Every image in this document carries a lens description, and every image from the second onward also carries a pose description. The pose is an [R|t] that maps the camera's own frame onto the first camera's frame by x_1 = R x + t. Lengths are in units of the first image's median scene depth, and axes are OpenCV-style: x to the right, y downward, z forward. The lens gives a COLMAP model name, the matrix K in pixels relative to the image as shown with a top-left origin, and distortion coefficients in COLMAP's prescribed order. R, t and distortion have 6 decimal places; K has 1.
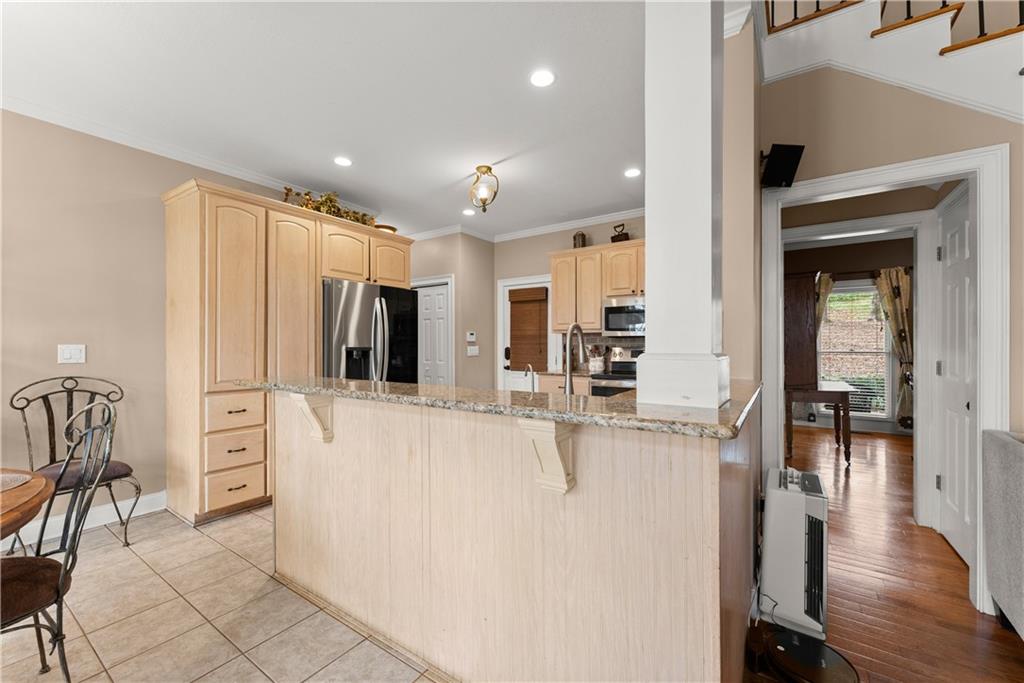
lens RADIAL K [[414.2, 0, 502.3], [0, 414.2, 340.0], [0, 0, 1]] dist [0.001063, -0.000315]
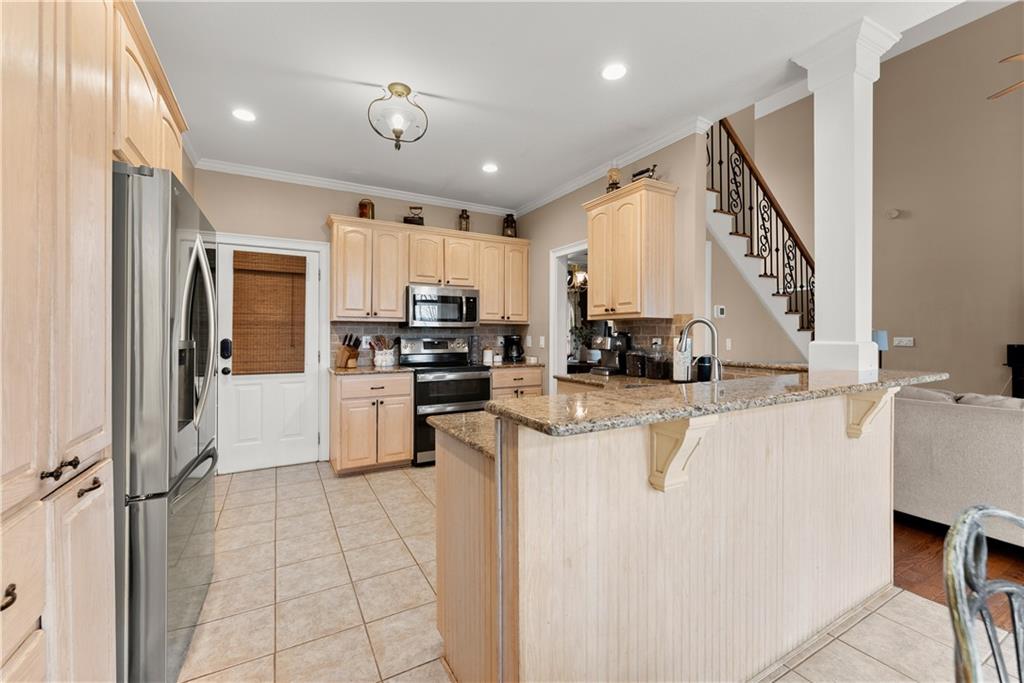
lens RADIAL K [[414.2, 0, 514.0], [0, 414.2, 338.2], [0, 0, 1]] dist [0.001063, -0.000315]
pose [[0.429670, -0.006009, 0.902966, -0.461967], [-0.011394, 0.999862, 0.012076, 0.003830], [-0.902914, -0.015477, 0.429542, 0.390167]]
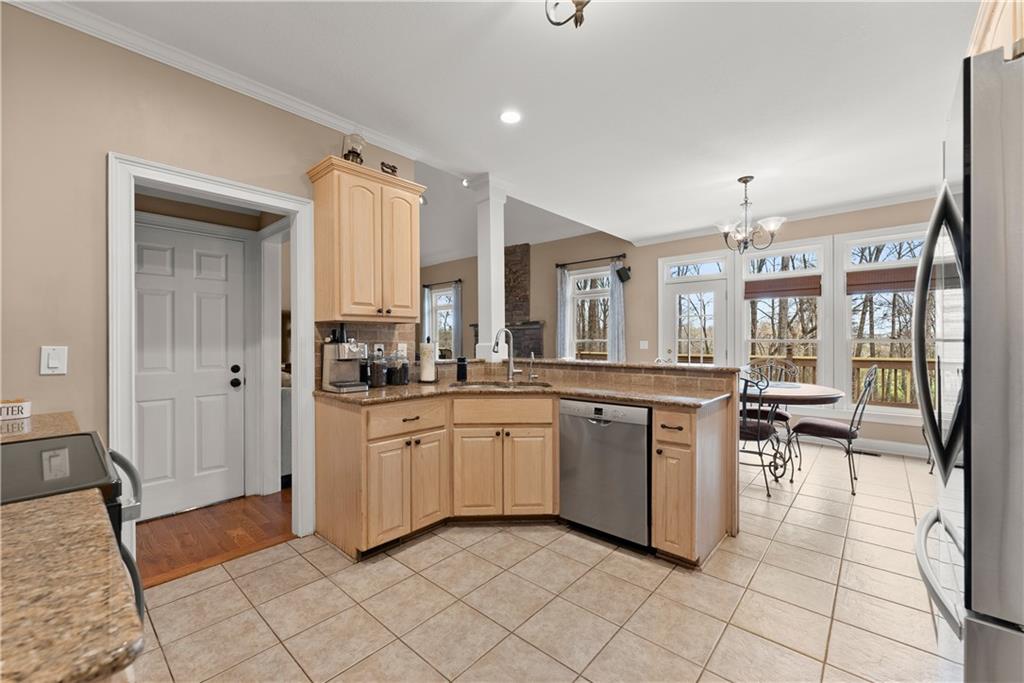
lens RADIAL K [[414.2, 0, 507.8], [0, 414.2, 340.8], [0, 0, 1]] dist [0.001063, -0.000315]
pose [[-0.992060, 0.004216, 0.125691, -0.018807], [0.003217, 0.999962, -0.008148, 0.010463], [-0.125721, -0.007679, -0.992036, 1.094794]]
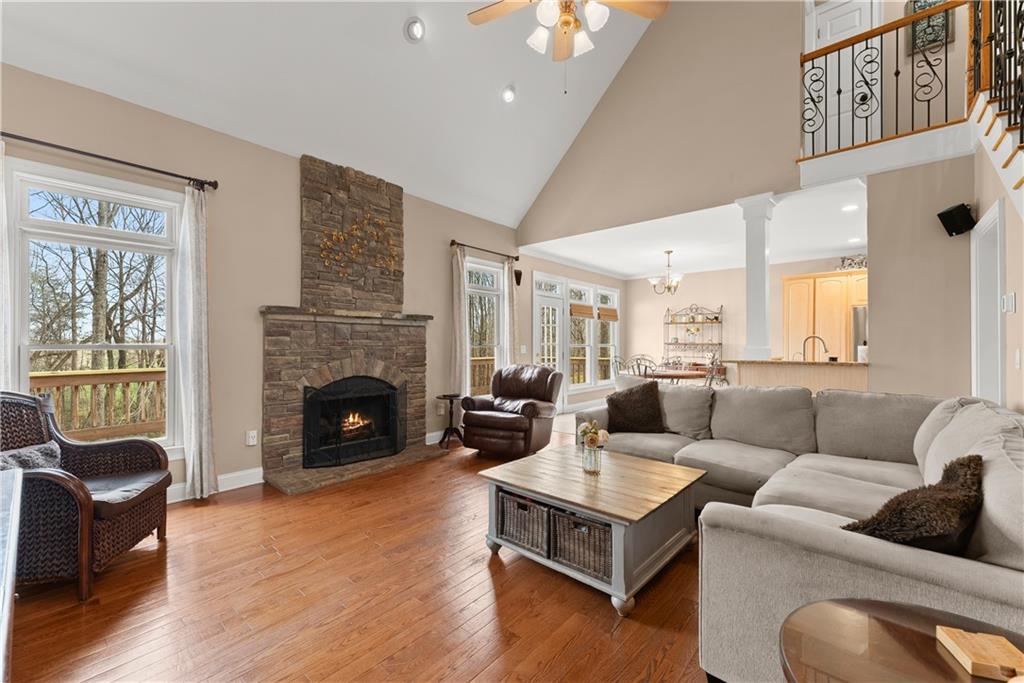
lens RADIAL K [[414.2, 0, 511.9], [0, 414.2, 341.1], [0, 0, 1]] dist [0.001063, -0.000315]
pose [[-0.106570, -0.007480, -0.994277, 1.104686], [0.010273, 0.999910, -0.008624, -0.001566], [0.994252, -0.011133, -0.106484, -0.189183]]
